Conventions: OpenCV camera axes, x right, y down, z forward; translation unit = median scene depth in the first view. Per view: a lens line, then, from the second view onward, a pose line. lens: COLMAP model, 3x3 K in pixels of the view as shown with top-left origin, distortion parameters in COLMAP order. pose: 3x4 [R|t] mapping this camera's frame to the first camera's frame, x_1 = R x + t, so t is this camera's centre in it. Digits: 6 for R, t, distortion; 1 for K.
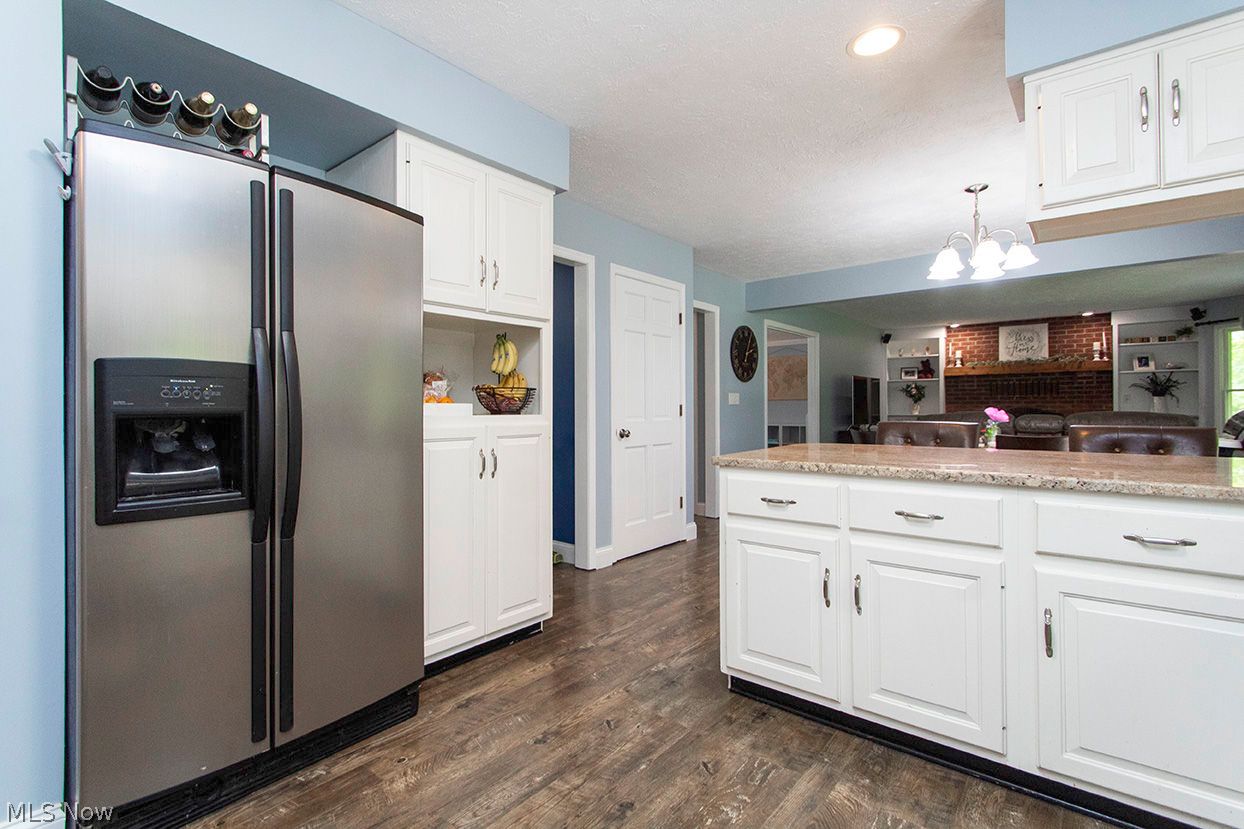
lens RADIAL K [[586.0, 0, 611.7], [0, 586.0, 407.6], [0, 0, 1]] dist [0.005440, -0.001461]
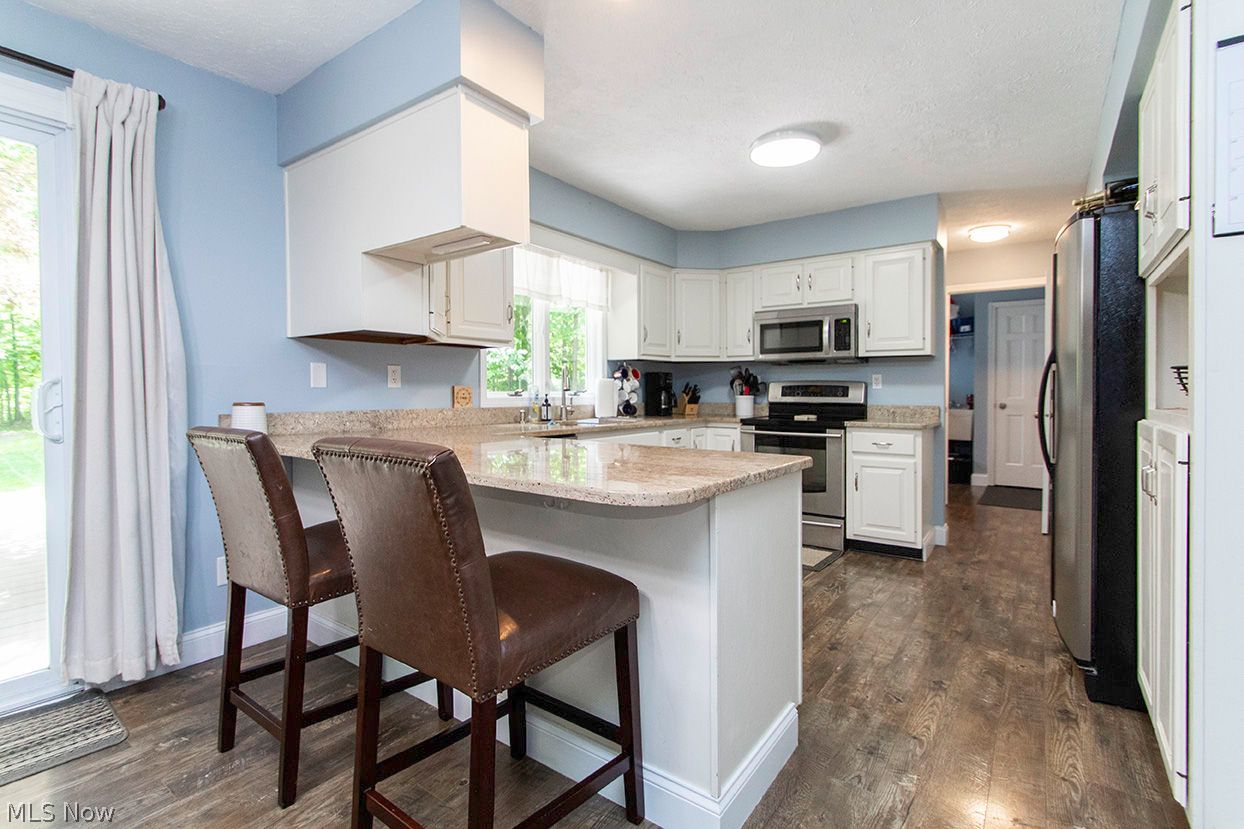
lens RADIAL K [[586.0, 0, 614.8], [0, 586.0, 387.6], [0, 0, 1]] dist [0.005440, -0.001461]
pose [[-0.998158, 0.003116, -0.060581, 0.324891], [0.003492, 0.999975, -0.006106, -0.007390], [0.060561, -0.006306, -0.998145, 1.173073]]
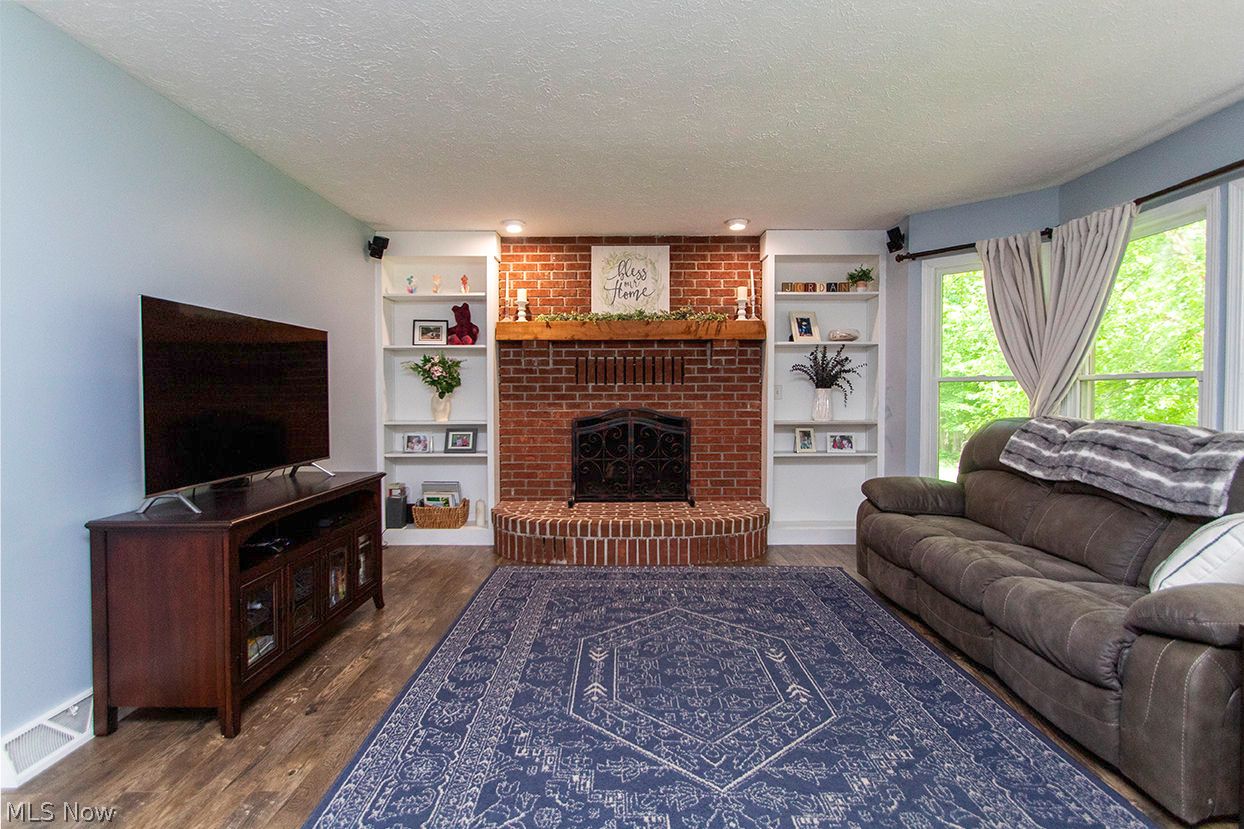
lens RADIAL K [[586.0, 0, 632.9], [0, 586.0, 416.6], [0, 0, 1]] dist [0.005440, -0.001461]
pose [[0.759917, -0.025981, 0.649500, 1.003989], [-0.002038, 0.999101, 0.042350, -0.036019], [-0.650017, -0.033506, 0.759181, 1.664936]]
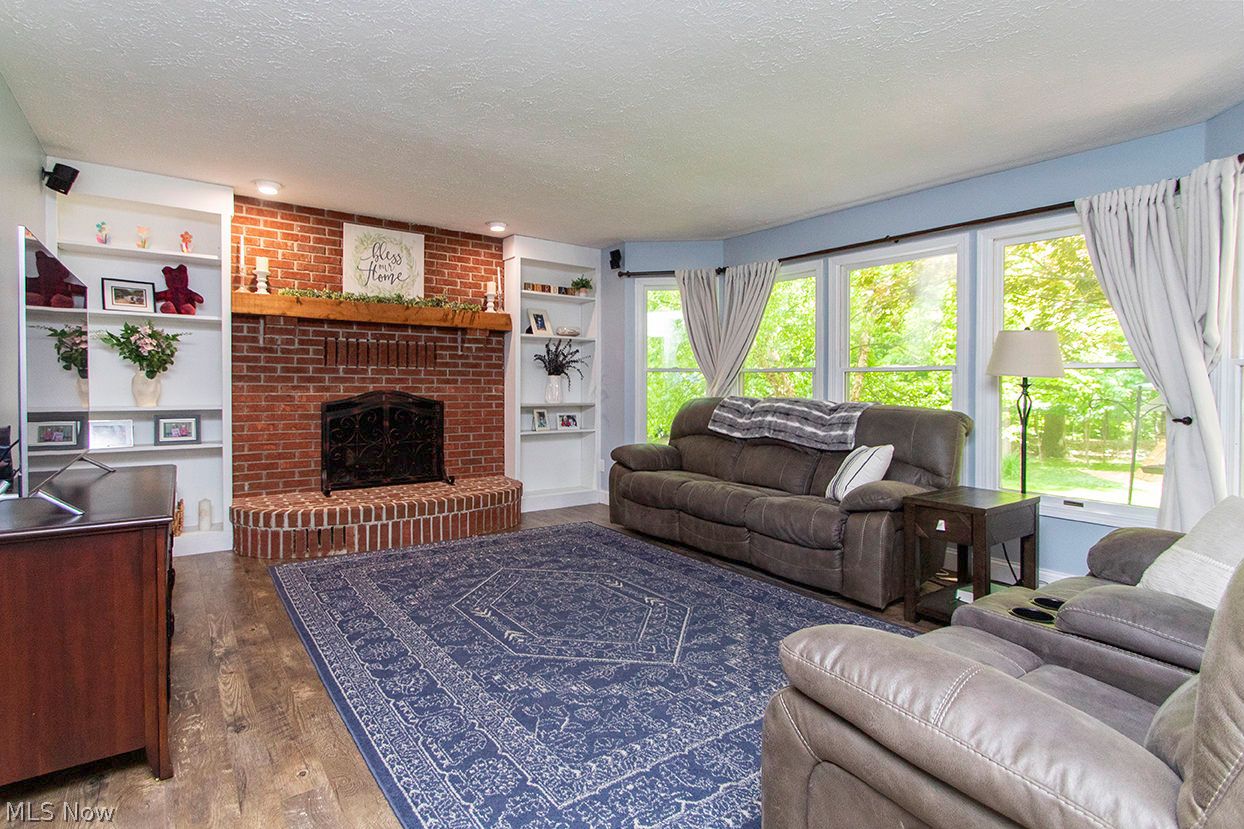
lens RADIAL K [[586.0, 0, 582.1], [0, 586.0, 399.4], [0, 0, 1]] dist [0.005440, -0.001461]
pose [[0.268550, -0.019550, 0.963067, 0.690259], [-0.015115, 0.999585, 0.024507, -0.019171], [-0.963147, -0.021138, 0.268143, 1.916594]]
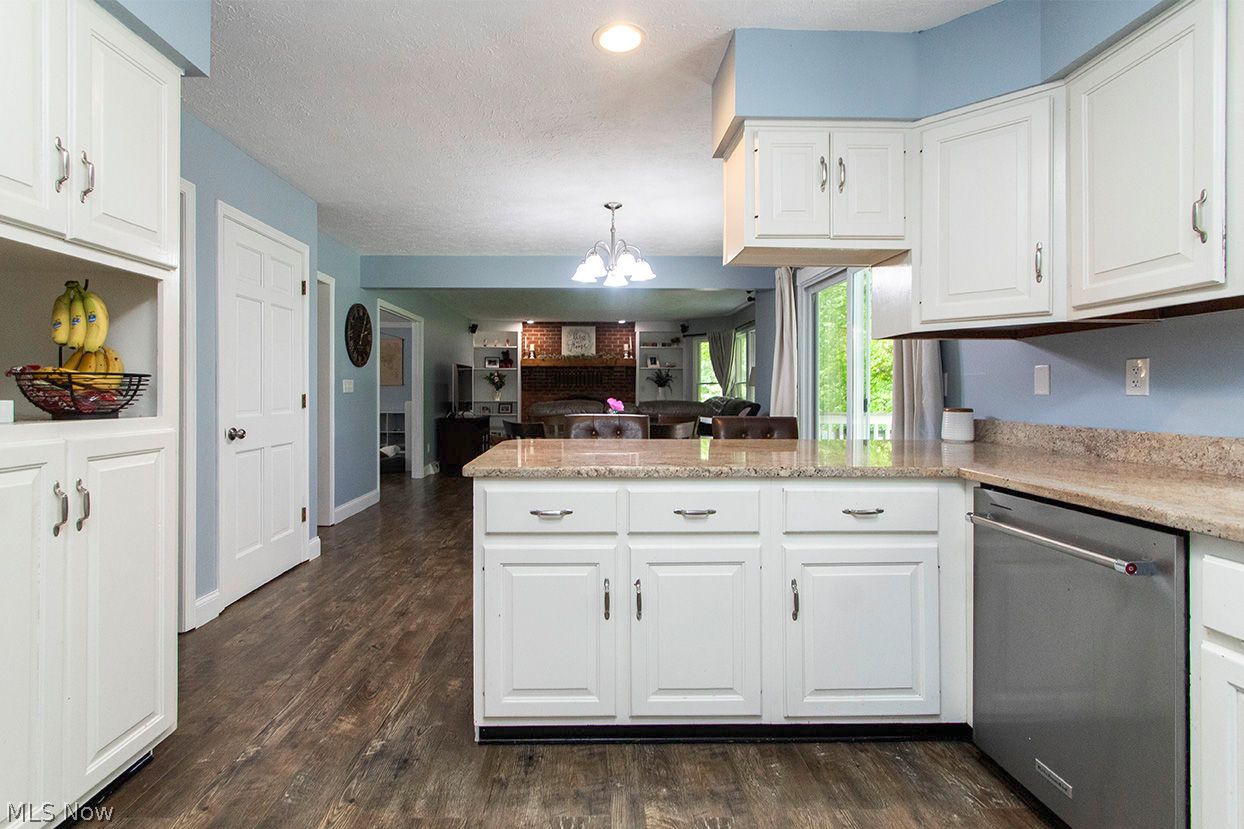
lens RADIAL K [[586.0, 0, 606.3], [0, 586.0, 393.4], [0, 0, 1]] dist [0.005440, -0.001461]
pose [[0.751152, 0.003434, 0.660120, -0.140508], [-0.005836, 0.999982, 0.001439, -0.013349], [-0.660104, -0.004934, 0.751158, 0.163408]]
